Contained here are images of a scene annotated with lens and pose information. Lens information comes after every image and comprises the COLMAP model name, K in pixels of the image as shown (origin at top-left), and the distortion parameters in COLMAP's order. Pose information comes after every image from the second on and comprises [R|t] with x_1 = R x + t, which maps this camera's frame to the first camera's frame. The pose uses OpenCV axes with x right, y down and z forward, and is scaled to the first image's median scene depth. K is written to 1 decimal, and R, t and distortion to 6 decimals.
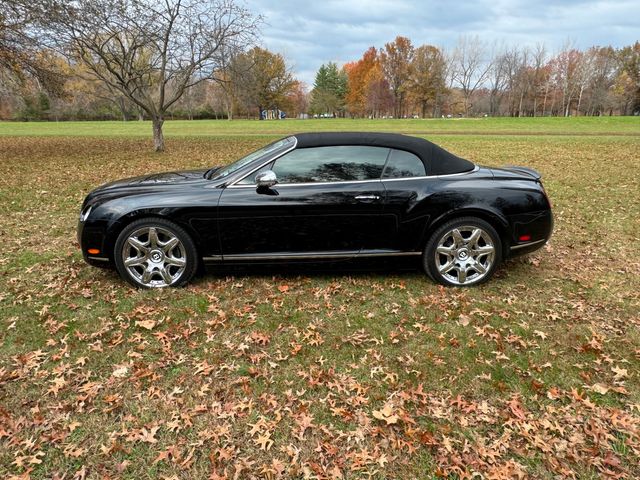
lens RADIAL K [[428.6, 0, 314.2], [0, 428.6, 240.0], [0, 0, 1]] dist [-0.006673, 0.002627]
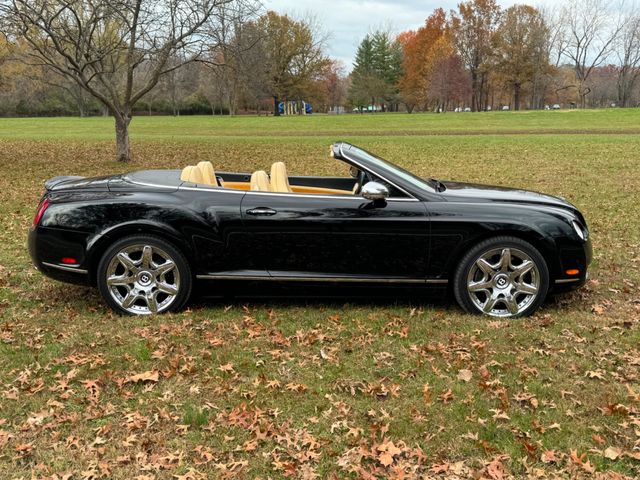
lens RADIAL K [[647.4, 0, 320.0], [0, 647.4, 240.0], [0, 0, 1]] dist [0.119849, -0.223095]
pose [[0.997784, 0.005773, -0.066287, 0.135626], [-0.011125, 0.996680, -0.080655, 0.036103], [0.065601, 0.081213, 0.994536, -0.203176]]
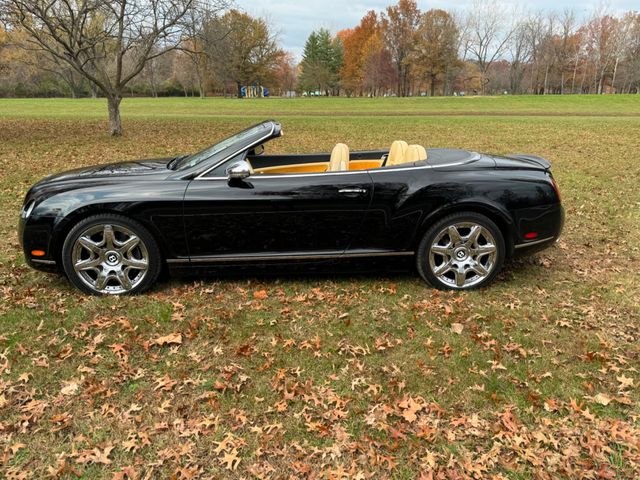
lens RADIAL K [[507.9, 0, 320.0], [0, 507.9, 240.0], [0, 0, 1]] dist [0.067292, -0.092693]
pose [[0.999588, -0.005686, 0.028127, 0.025526], [0.005717, 0.999983, -0.001025, 0.003804], [-0.028121, 0.001185, 0.999604, -0.054049]]
